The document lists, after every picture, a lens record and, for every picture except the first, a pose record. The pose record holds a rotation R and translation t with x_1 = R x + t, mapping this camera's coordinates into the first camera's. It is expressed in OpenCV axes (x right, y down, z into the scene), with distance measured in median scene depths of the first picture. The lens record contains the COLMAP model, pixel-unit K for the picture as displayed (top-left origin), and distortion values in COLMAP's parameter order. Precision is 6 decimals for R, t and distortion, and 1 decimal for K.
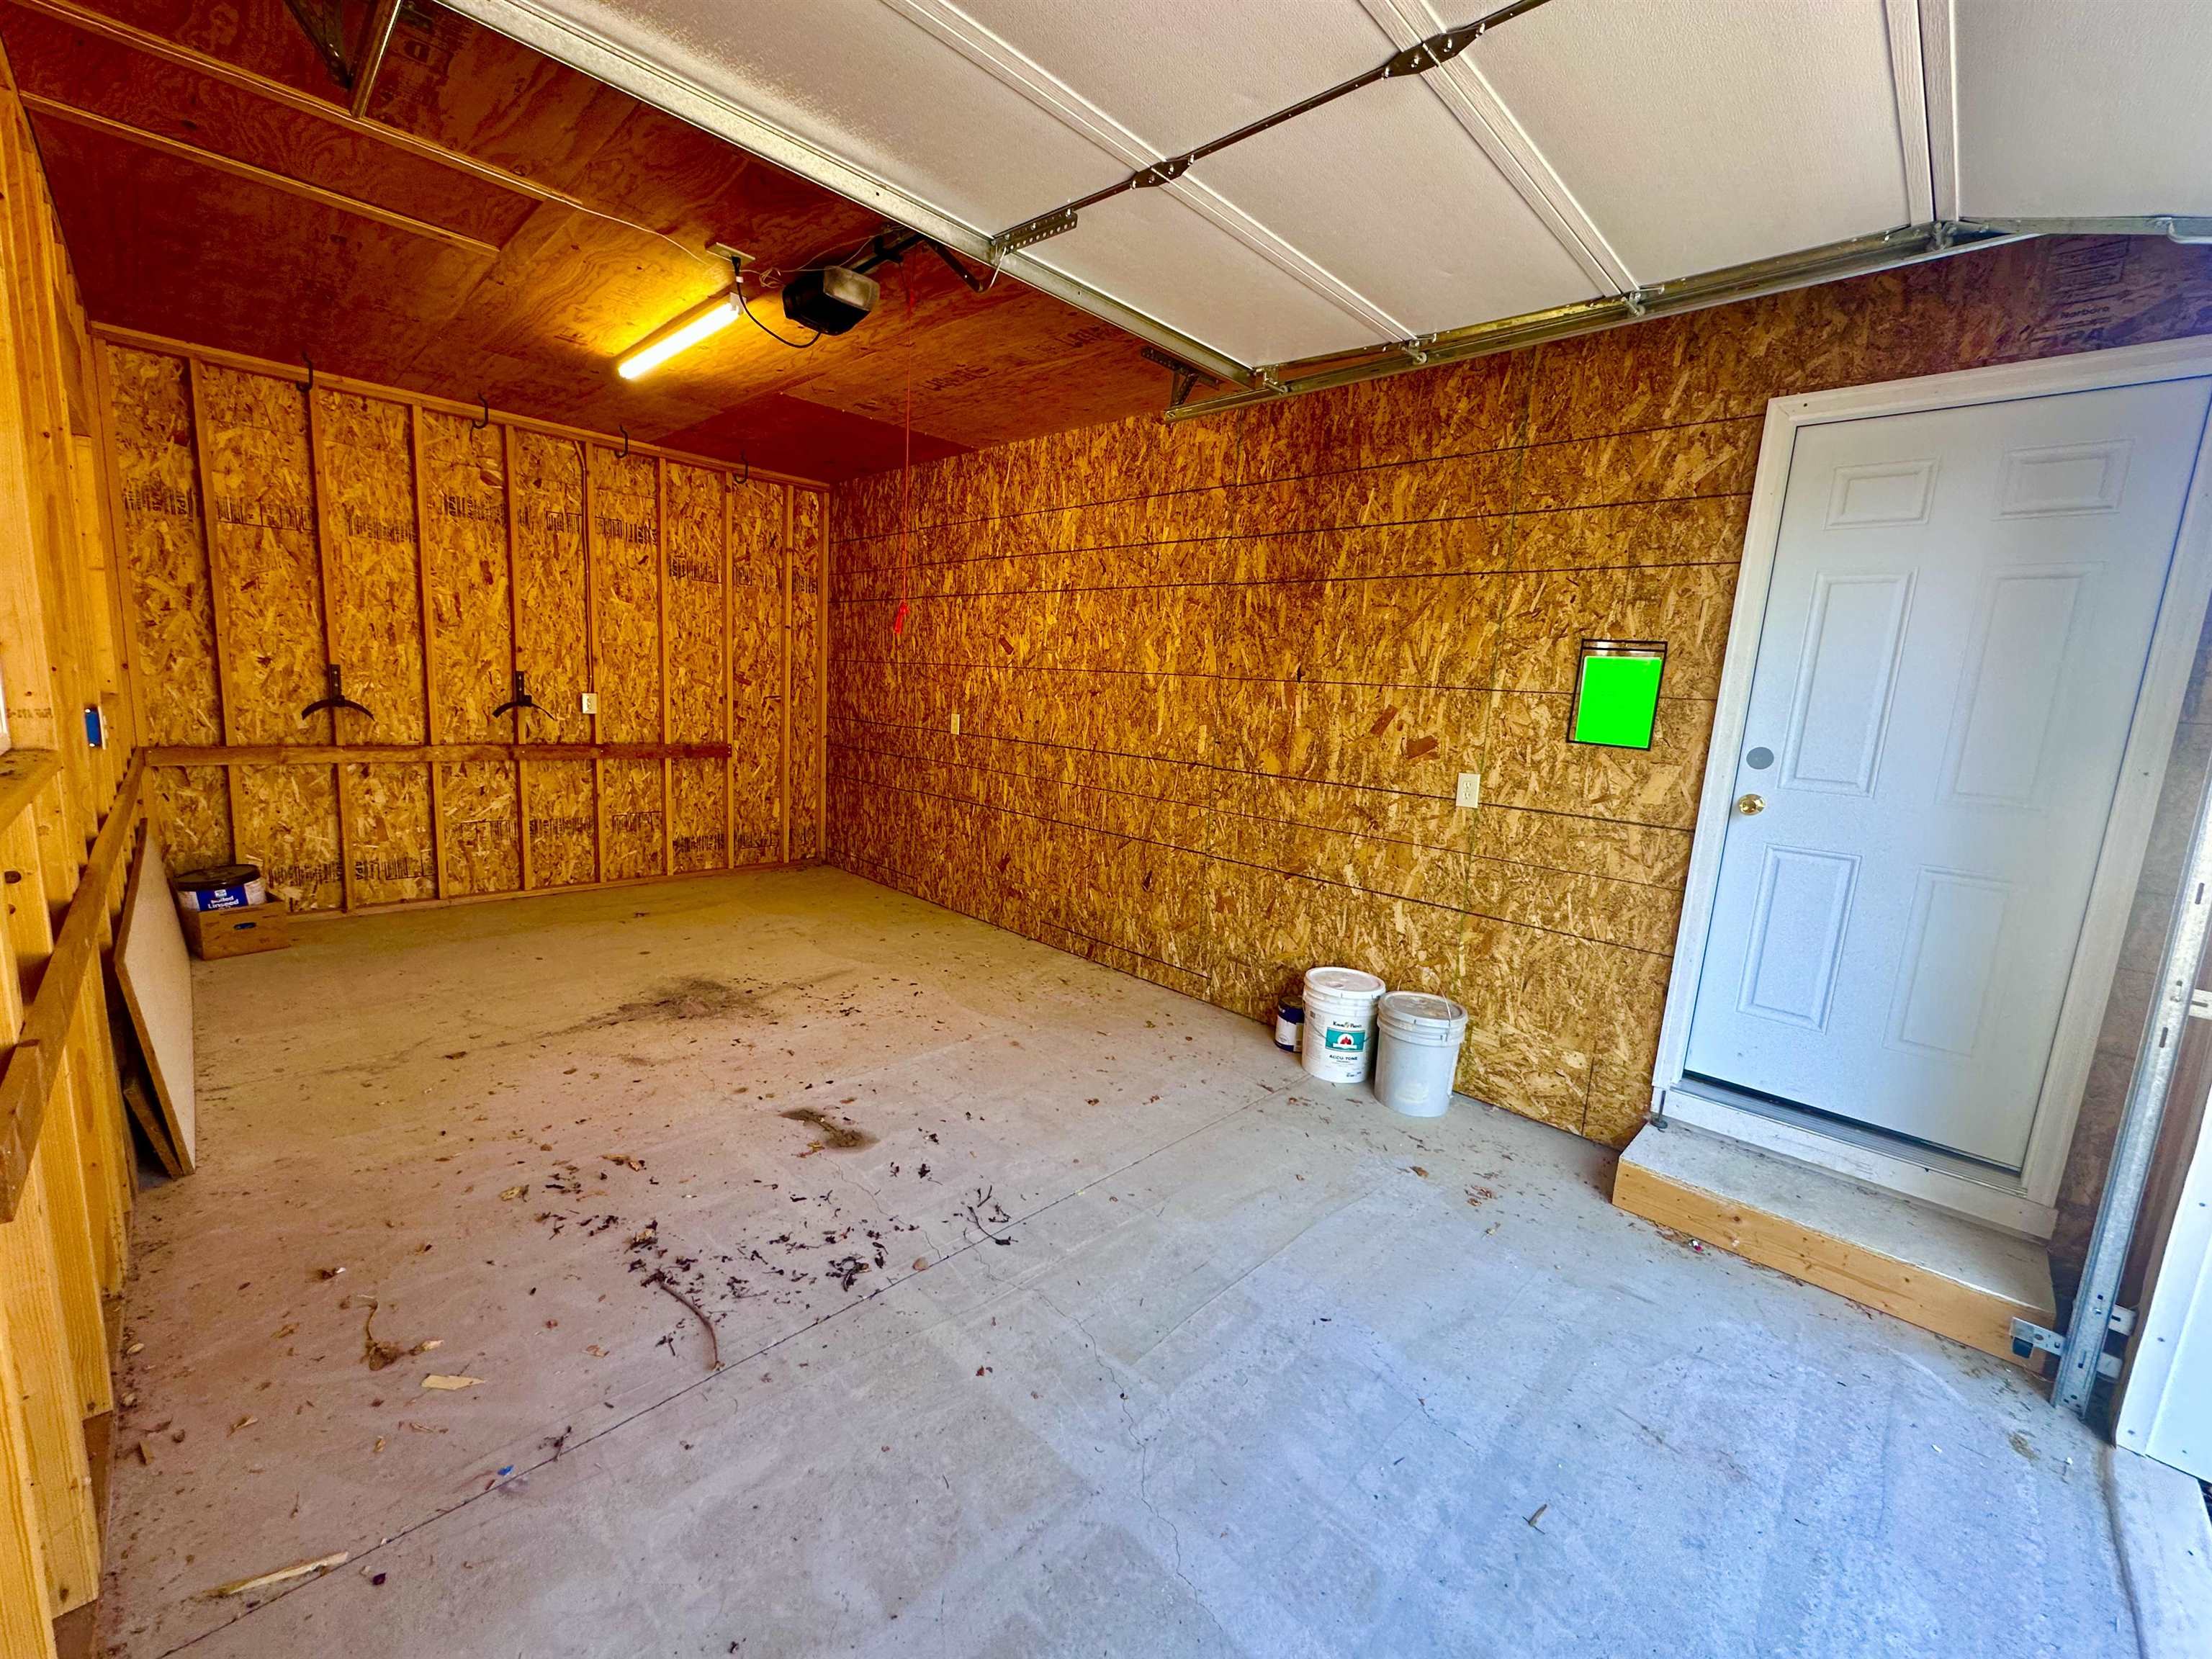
lens RADIAL K [[885.5, 0, 1104.1], [0, 885.5, 826.4], [0, 0, 1]] dist [-0.003278, 0.000656]
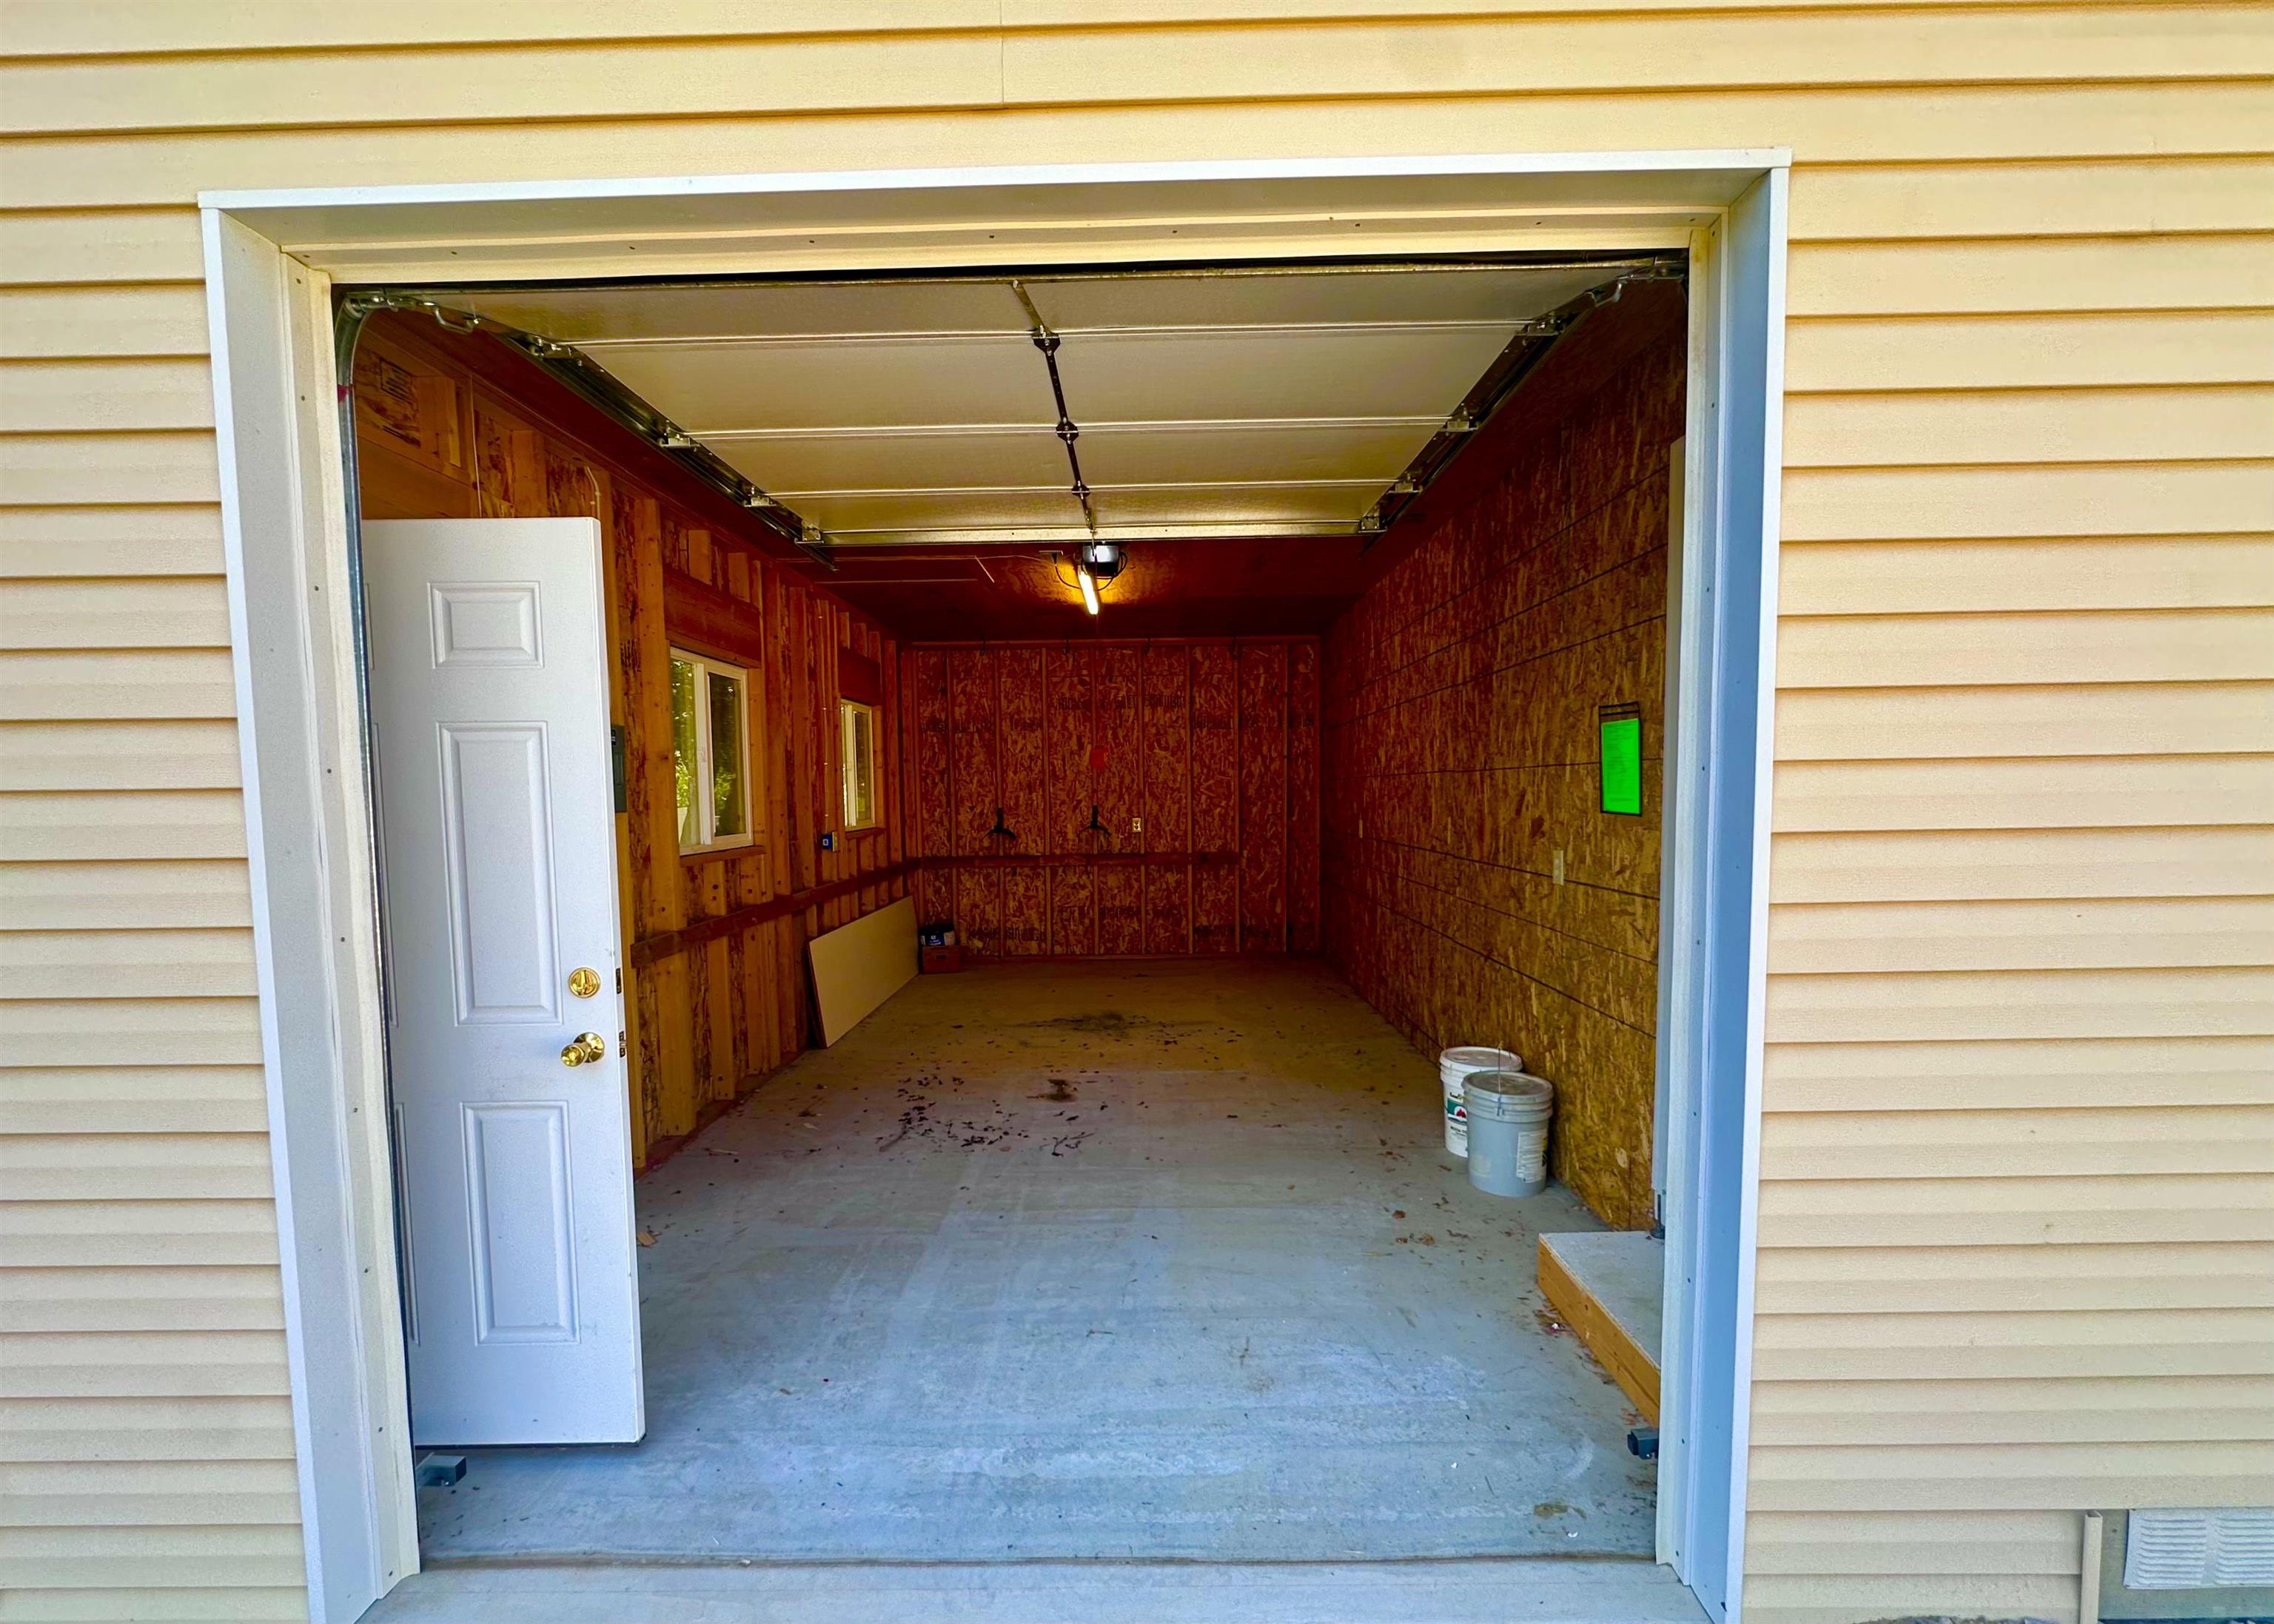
lens RADIAL K [[951.9, 0, 1140.5], [0, 951.9, 853.3], [0, 0, 1]] dist [-0.000648, 0.000051]
pose [[0.694169, -0.022841, -0.719450, 0.669908], [-0.057490, 0.994544, -0.087044, 0.048878], [0.717513, 0.101785, 0.689068, -0.047406]]
